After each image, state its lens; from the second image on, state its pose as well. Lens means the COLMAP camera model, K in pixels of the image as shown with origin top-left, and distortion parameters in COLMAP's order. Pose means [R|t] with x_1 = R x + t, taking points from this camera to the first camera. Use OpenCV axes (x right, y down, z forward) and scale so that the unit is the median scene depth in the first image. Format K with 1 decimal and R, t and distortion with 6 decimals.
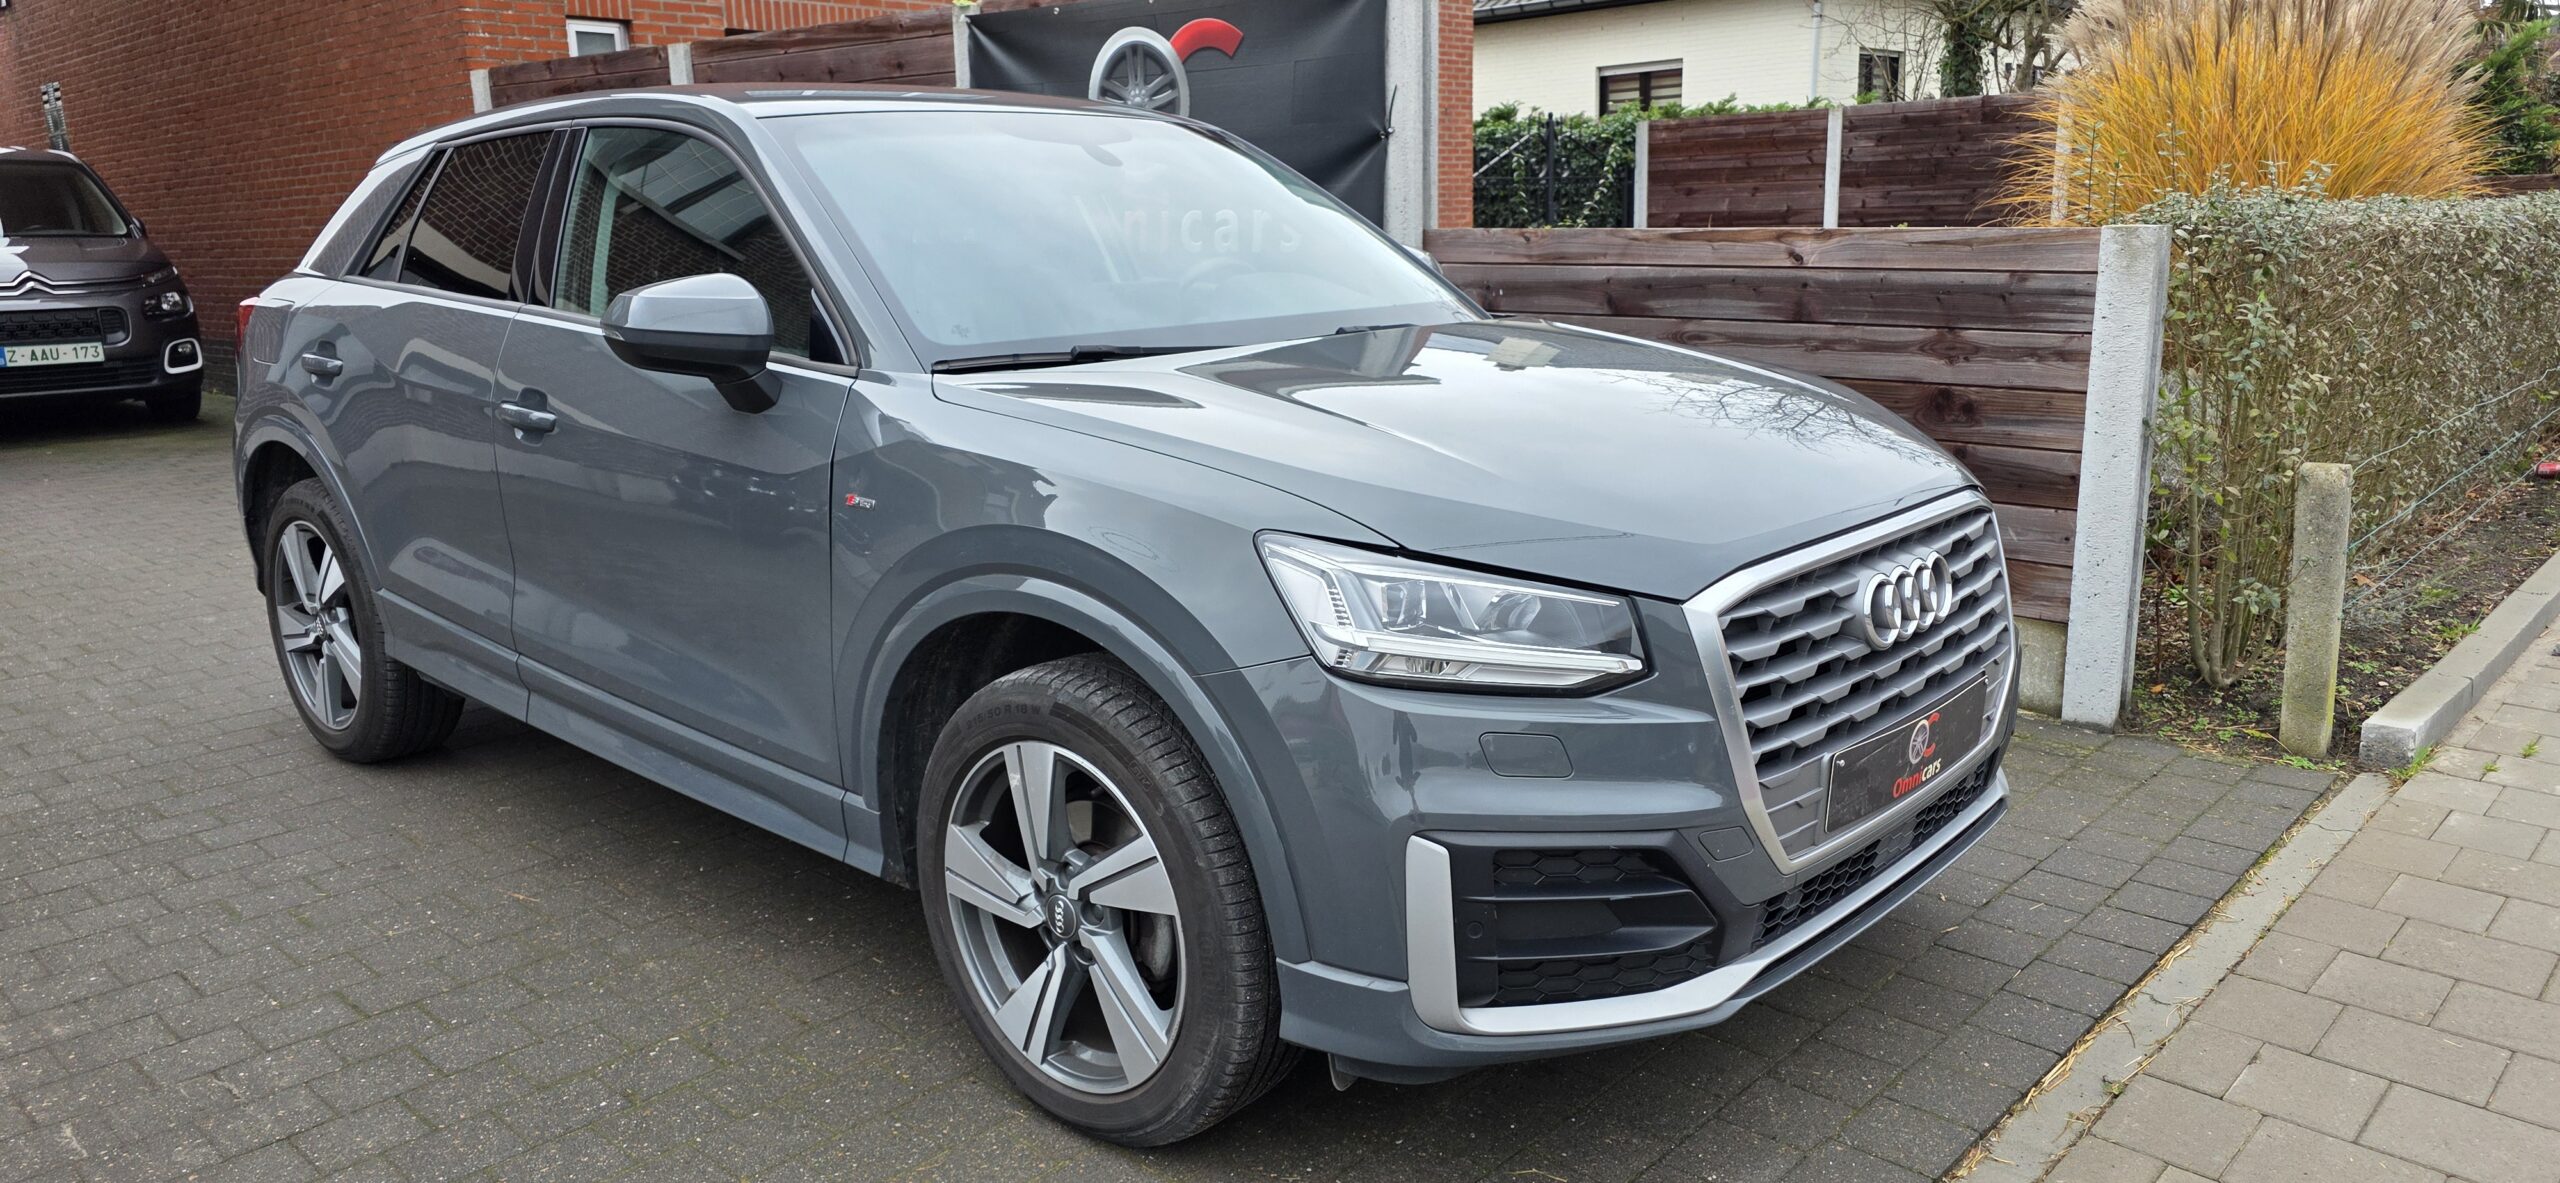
lens RADIAL K [[1724.2, 0, 1274.7], [0, 1724.2, 606.4], [0, 0, 1]] dist [0.057945, -0.041142]
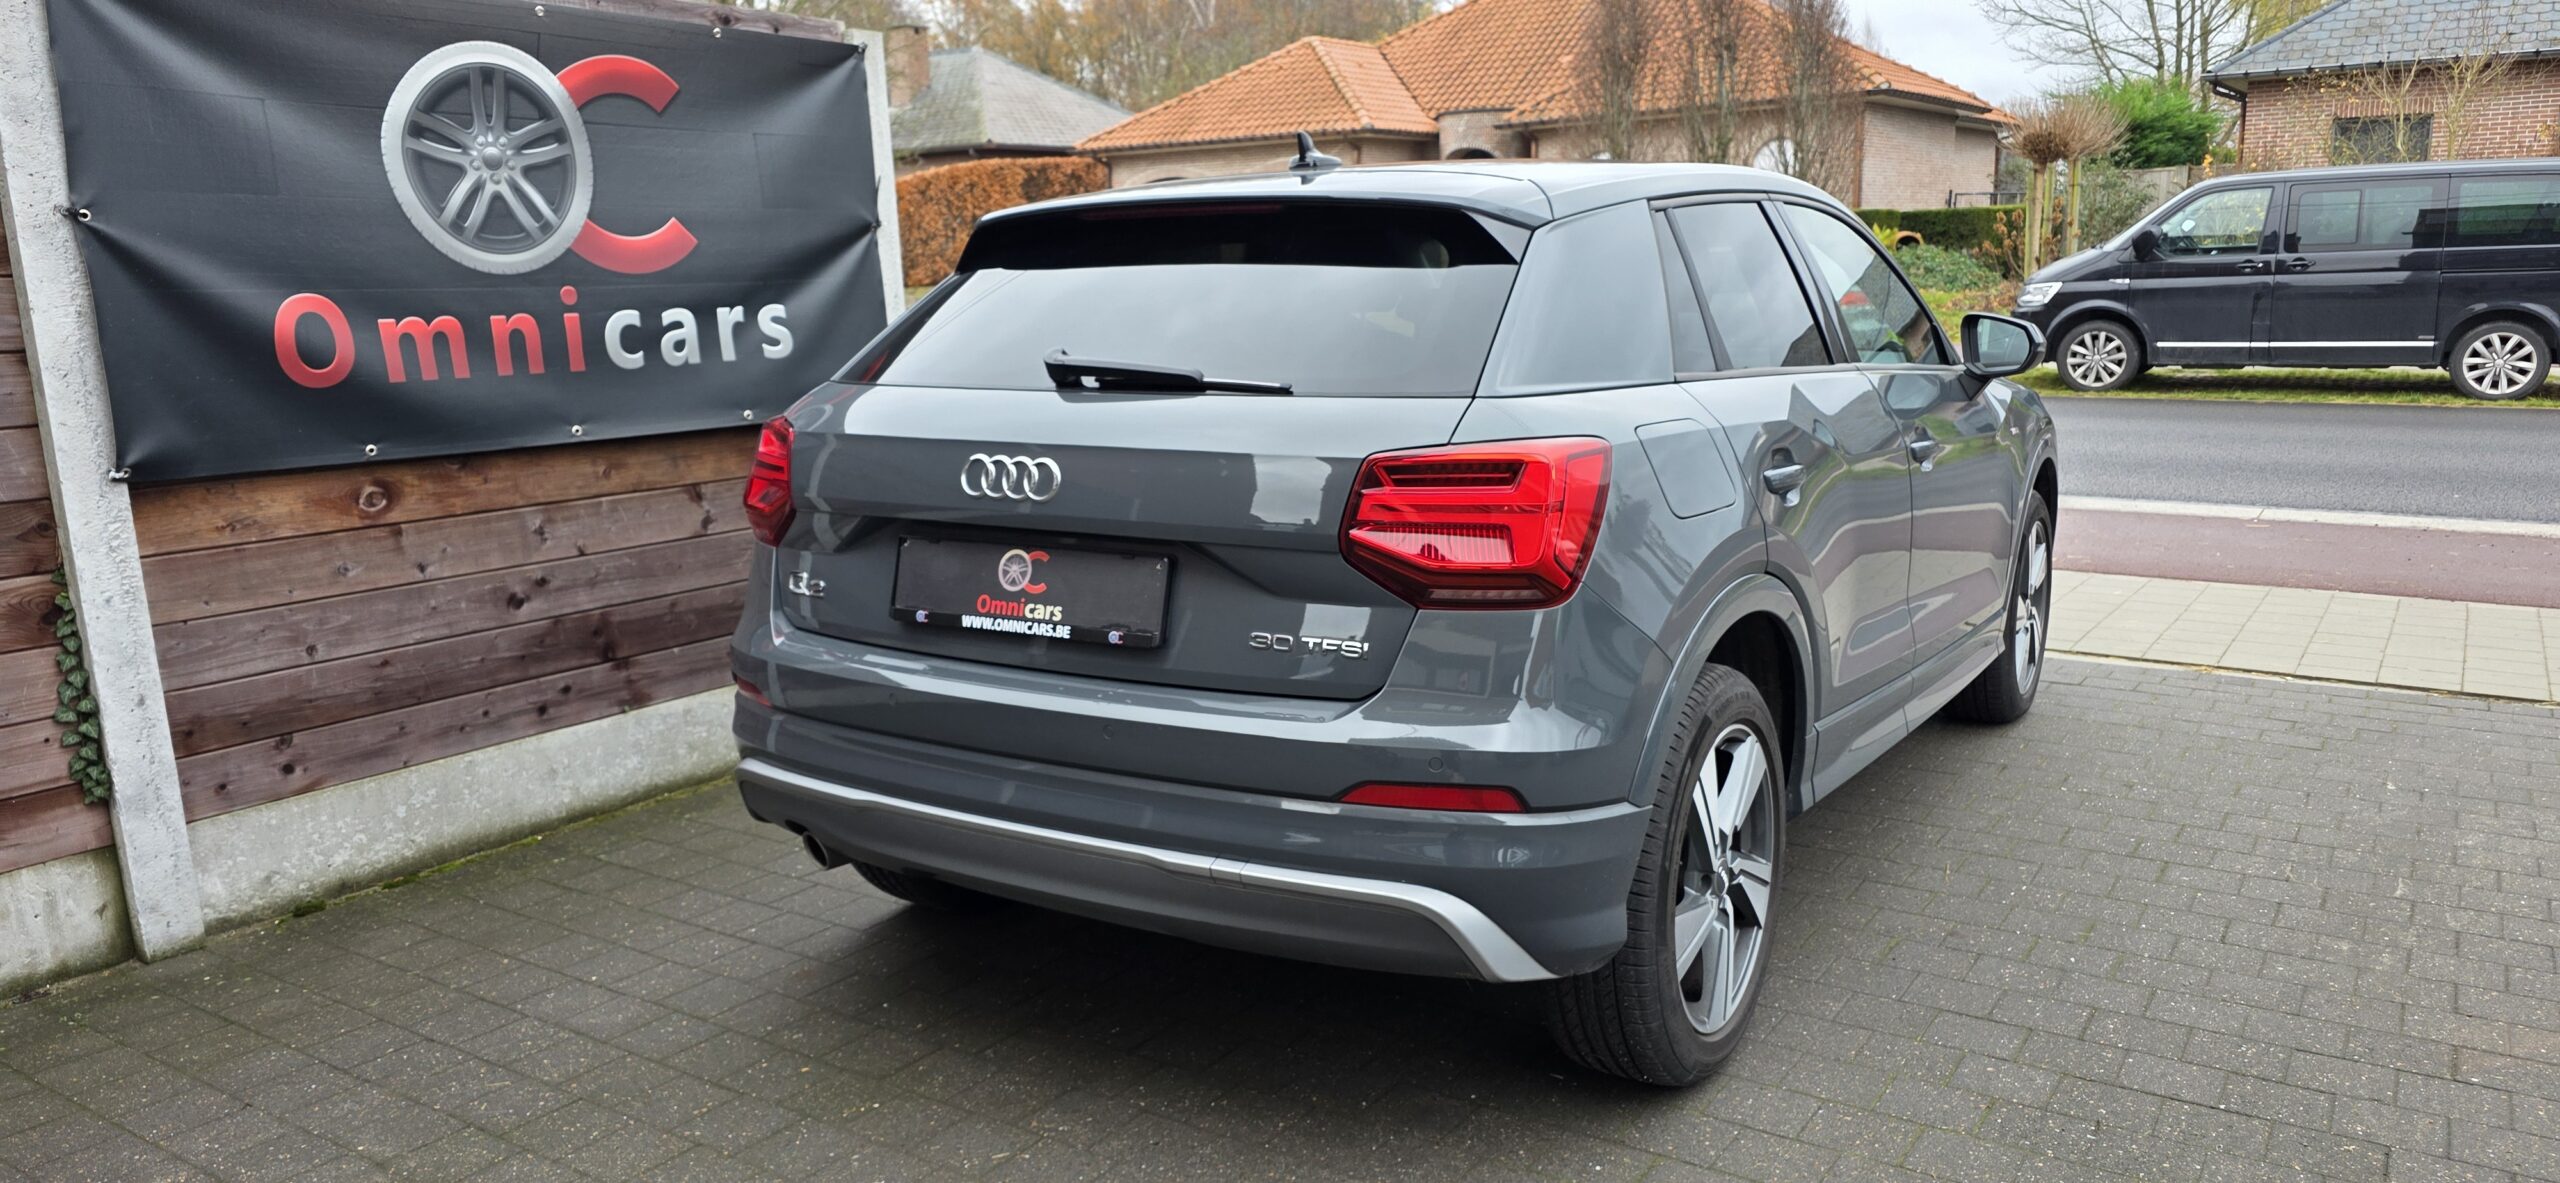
lens RADIAL K [[1724.2, 0, 1280.5], [0, 1724.2, 589.3], [0, 0, 1]] dist [0.057945, -0.041142]
pose [[-0.163260, -0.162624, 0.973088, -0.831773], [0.247409, 0.948055, 0.199950, -0.199311], [-0.955058, 0.273394, -0.114545, 0.864448]]
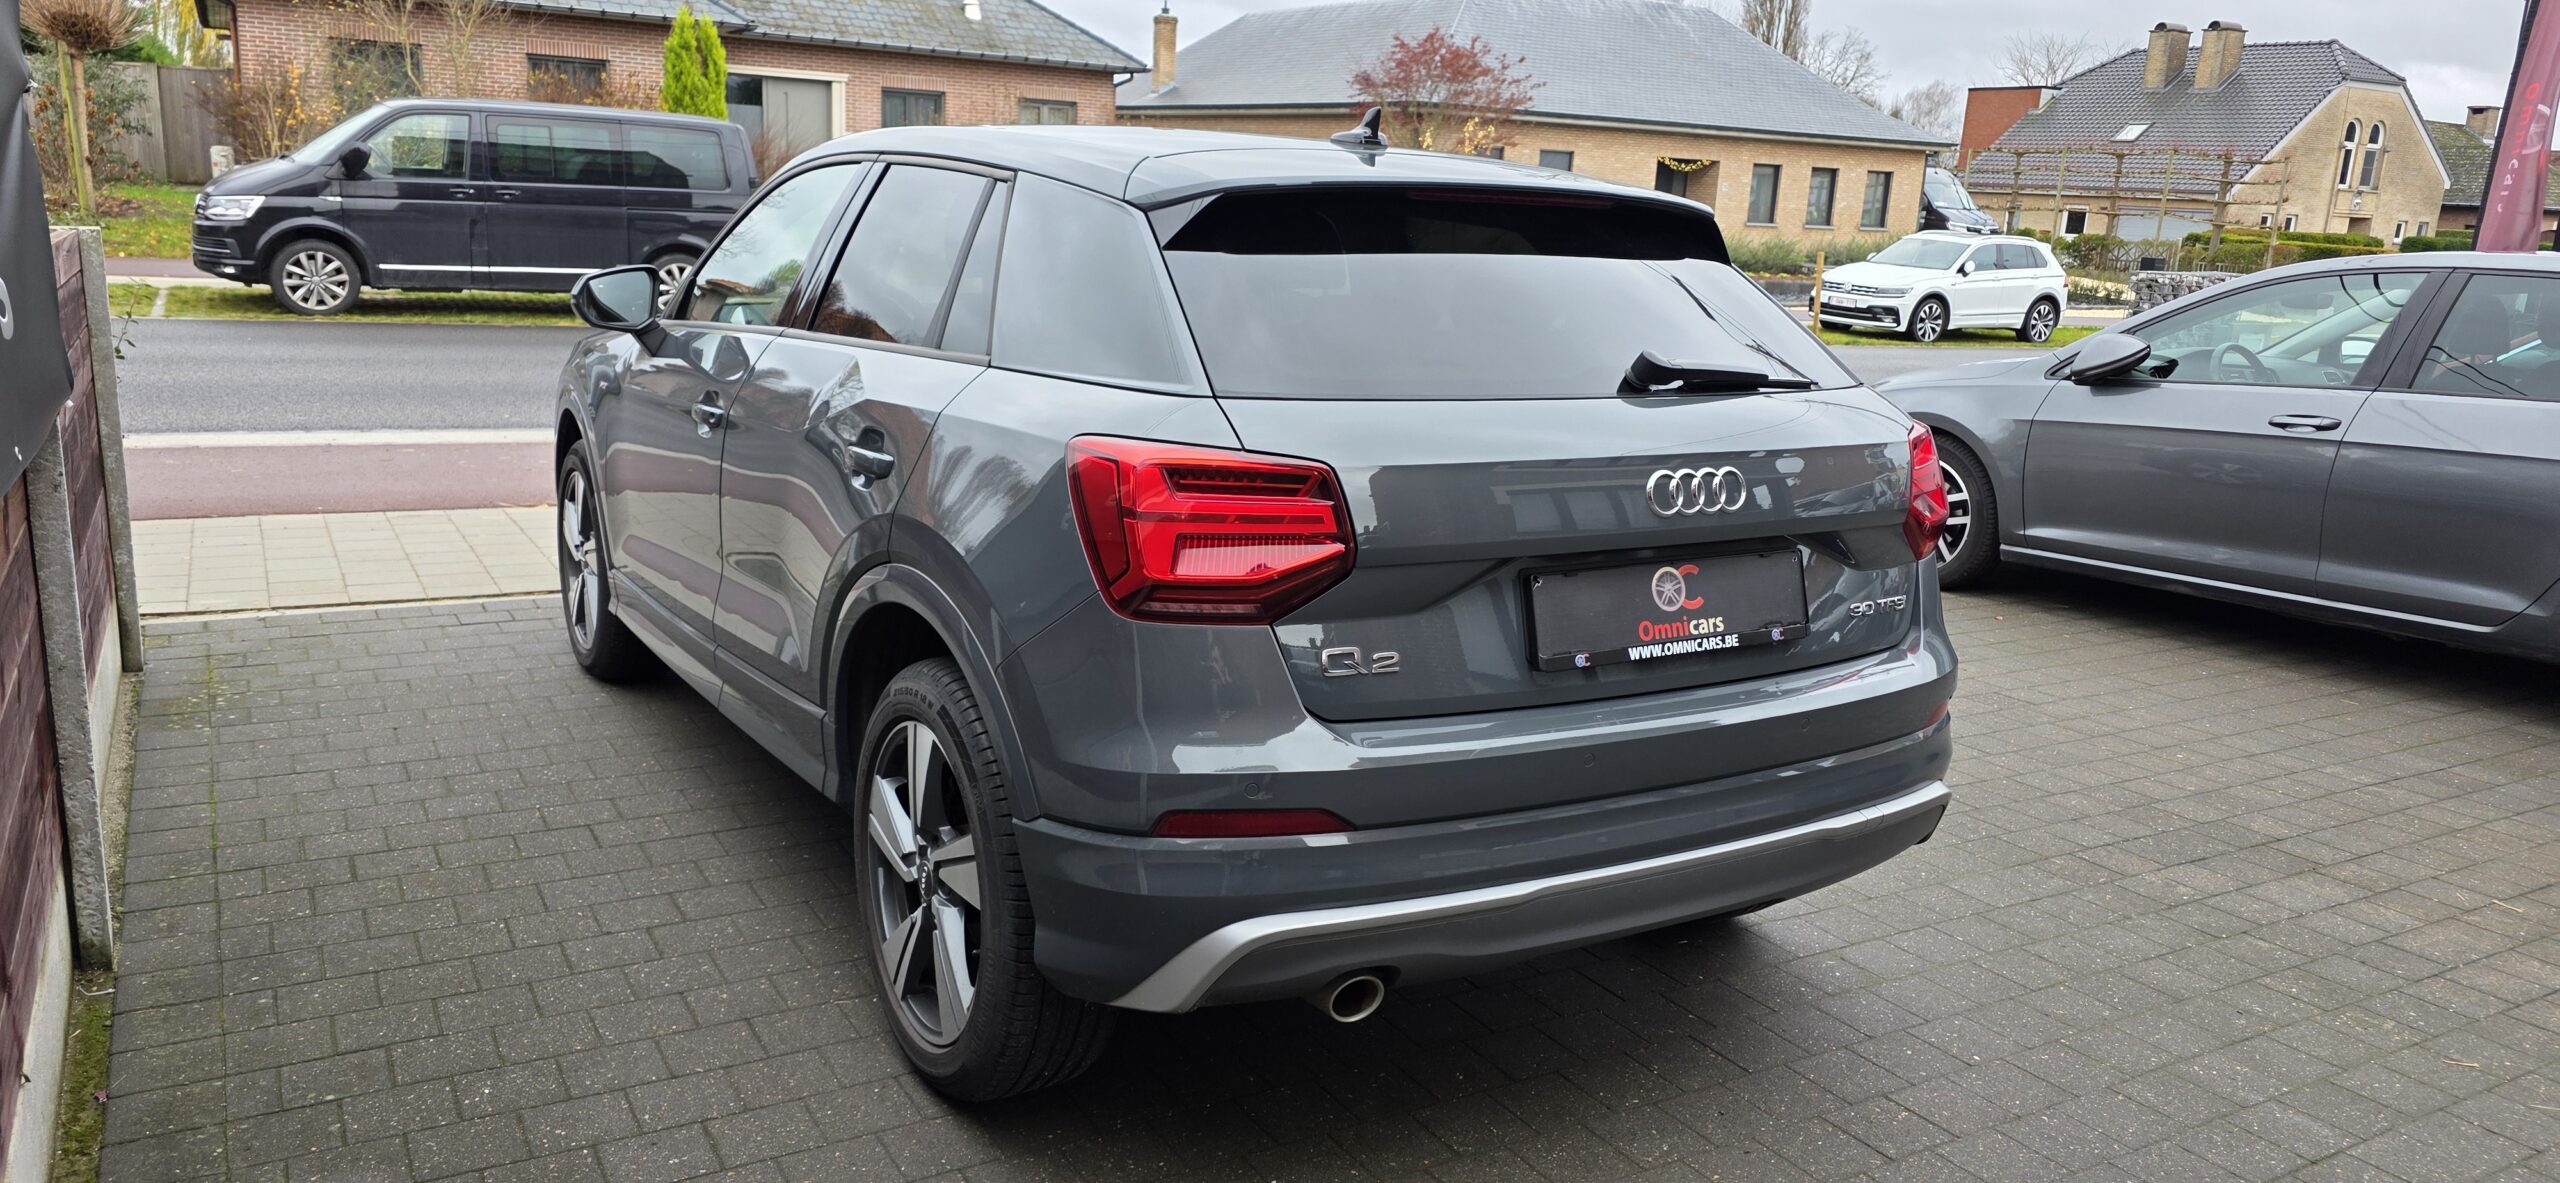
lens RADIAL K [[1724.2, 0, 1302.9], [0, 1724.2, 571.4], [0, 0, 1]] dist [0.057945, -0.041142]
pose [[-0.960329, -0.089157, 0.264232, -0.409459], [0.028488, 0.911194, 0.410991, -0.311210], [-0.277410, 0.402214, -0.872507, 1.268361]]
